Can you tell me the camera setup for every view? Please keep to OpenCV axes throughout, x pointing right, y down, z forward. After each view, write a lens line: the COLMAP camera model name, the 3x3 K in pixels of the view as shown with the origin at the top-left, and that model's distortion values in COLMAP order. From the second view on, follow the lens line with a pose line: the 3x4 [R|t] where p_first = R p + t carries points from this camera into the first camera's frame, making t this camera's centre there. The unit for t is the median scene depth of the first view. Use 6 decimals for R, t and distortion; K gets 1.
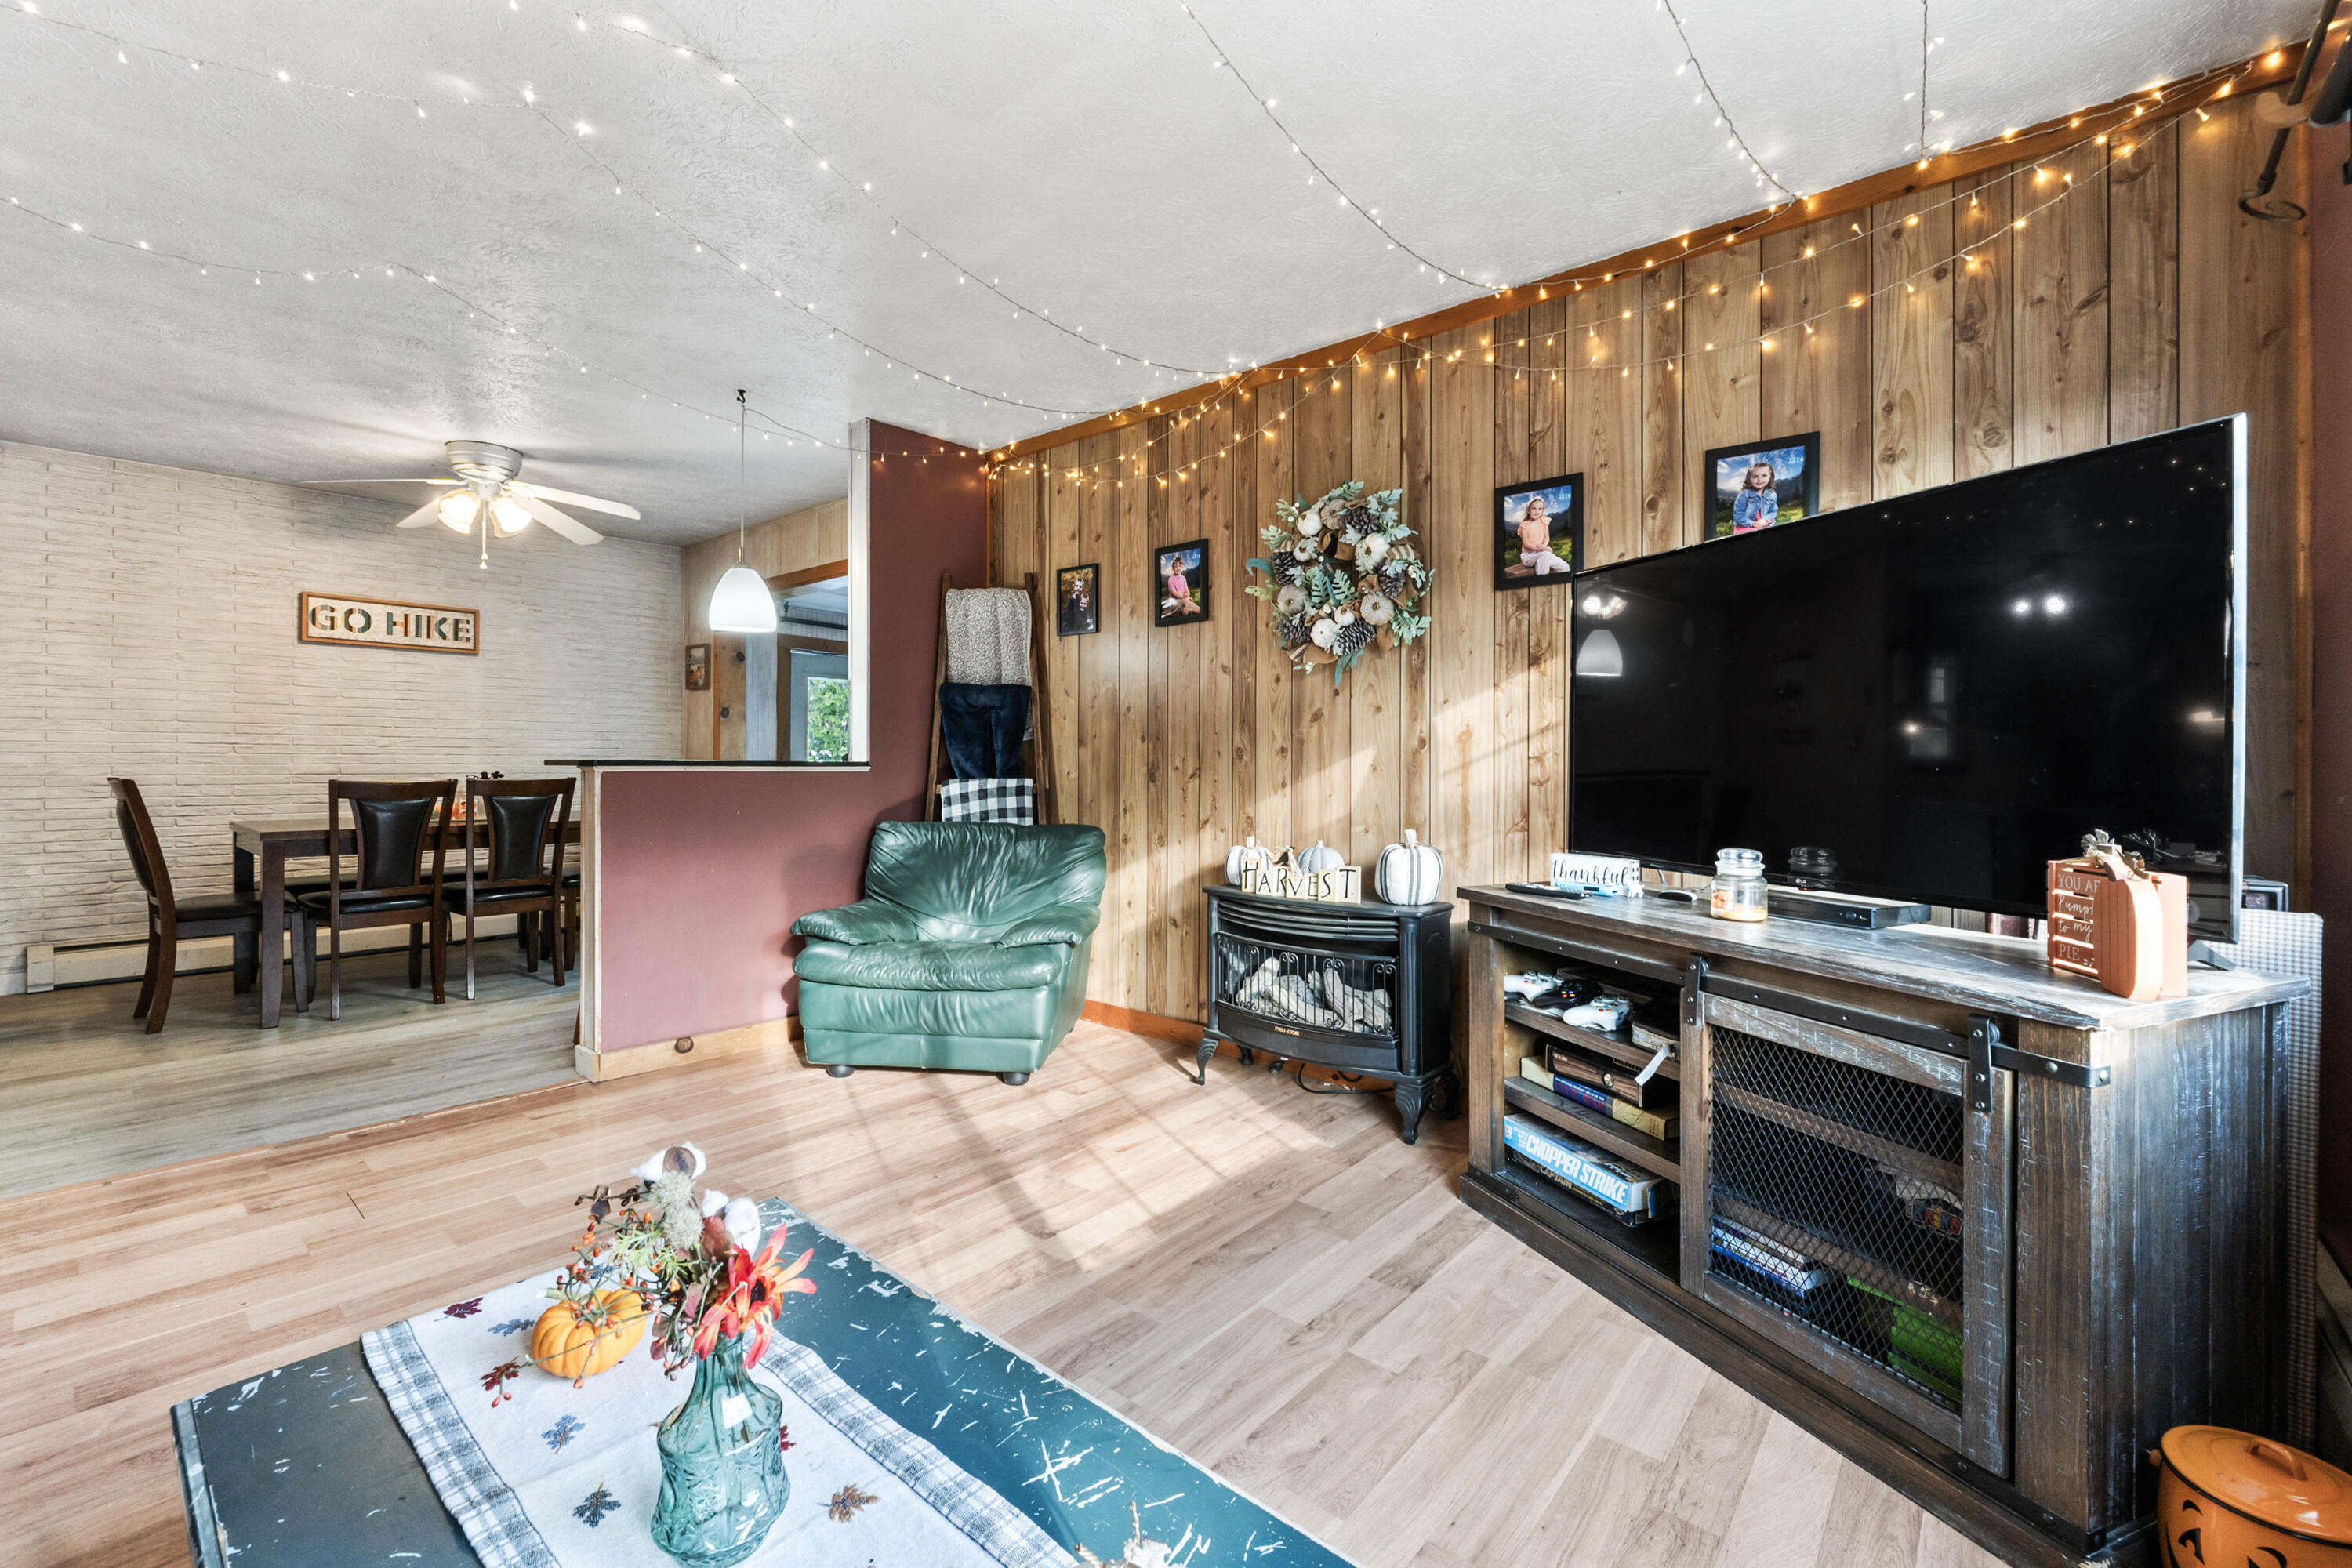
lens RADIAL K [[984.6, 0, 1178.1], [0, 984.6, 767.5], [0, 0, 1]] dist [-0.011309, -0.000152]
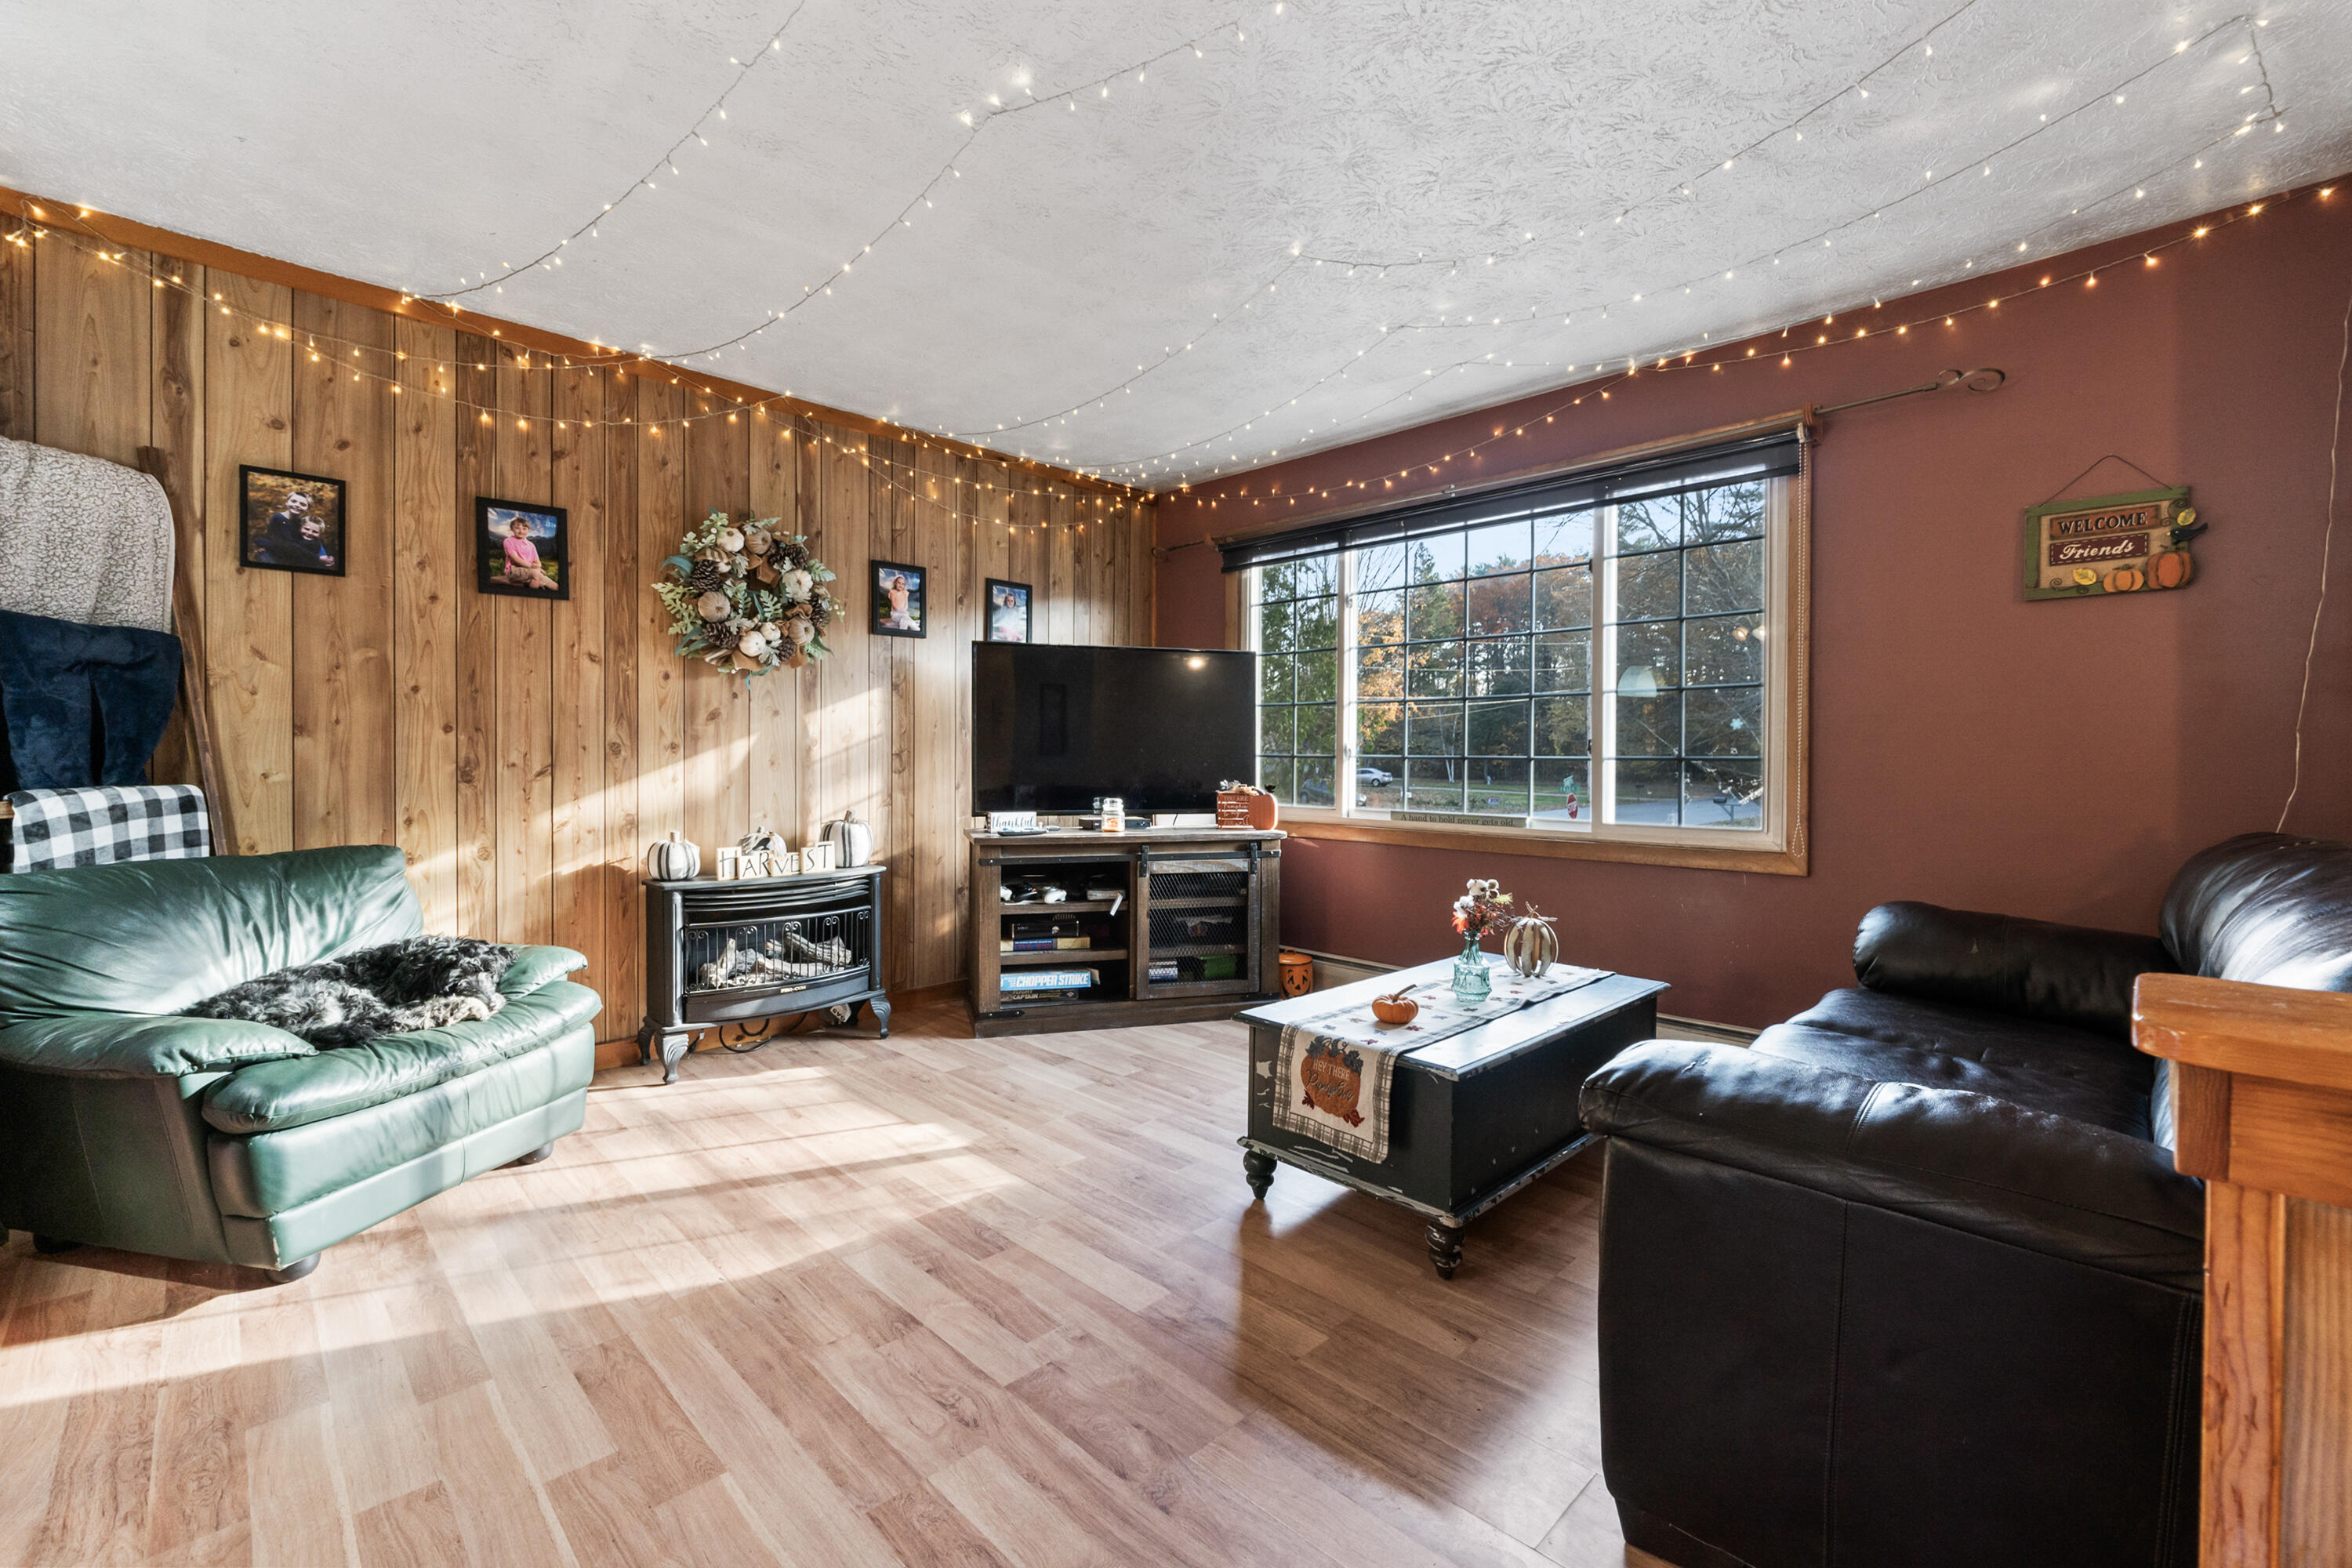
lens RADIAL K [[984.6, 0, 1179.1], [0, 984.6, 769.6], [0, 0, 1]] dist [-0.011309, -0.000152]
pose [[0.070426, -0.015808, 0.997392, -0.881031], [0.004146, 0.999870, 0.015554, -0.006753], [-0.997508, 0.003040, 0.070482, 0.402688]]
